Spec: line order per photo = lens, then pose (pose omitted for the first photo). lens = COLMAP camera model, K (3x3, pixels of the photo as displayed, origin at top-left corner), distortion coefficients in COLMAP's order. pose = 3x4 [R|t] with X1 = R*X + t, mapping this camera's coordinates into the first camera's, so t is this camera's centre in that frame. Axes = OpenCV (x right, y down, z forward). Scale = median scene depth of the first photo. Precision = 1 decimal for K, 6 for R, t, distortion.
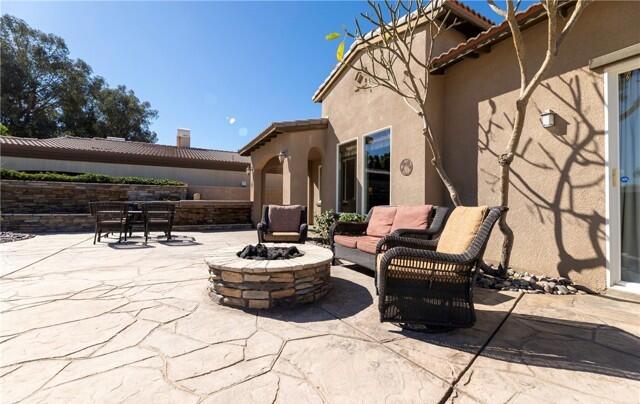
lens RADIAL K [[264.5, 0, 320.0], [0, 264.5, 202.0], [0, 0, 1]] dist [0.000726, -0.000124]
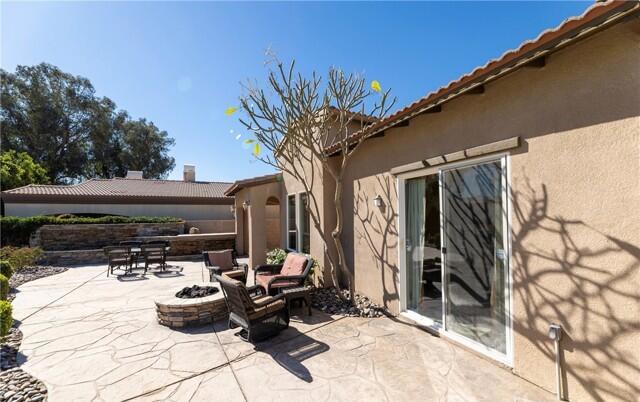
lens RADIAL K [[259.1, 0, 321.4], [0, 259.1, 216.3], [0, 0, 1]] dist [-0.000351, 0.000067]
pose [[0.998069, -0.024638, -0.057020, 0.250762], [0.025157, 0.999648, 0.008394, -0.099805], [0.056794, -0.009812, 0.998338, -0.207671]]
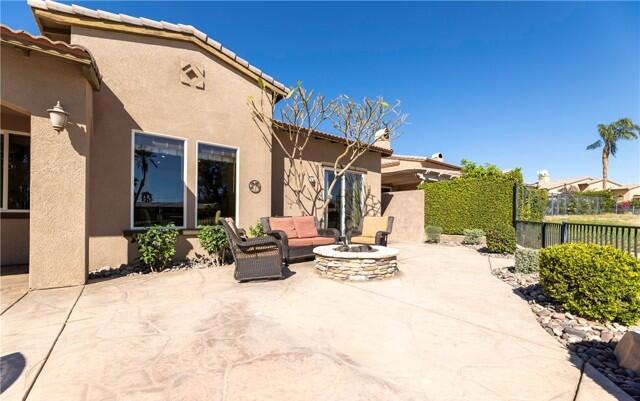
lens RADIAL K [[259.1, 0, 321.4], [0, 259.1, 215.8], [0, 0, 1]] dist [-0.000351, 0.000067]
pose [[-0.160683, -0.006726, 0.986983, -0.568653], [-0.011553, 0.999921, 0.004934, 0.000180], [-0.986938, -0.010609, -0.160749, 0.514834]]
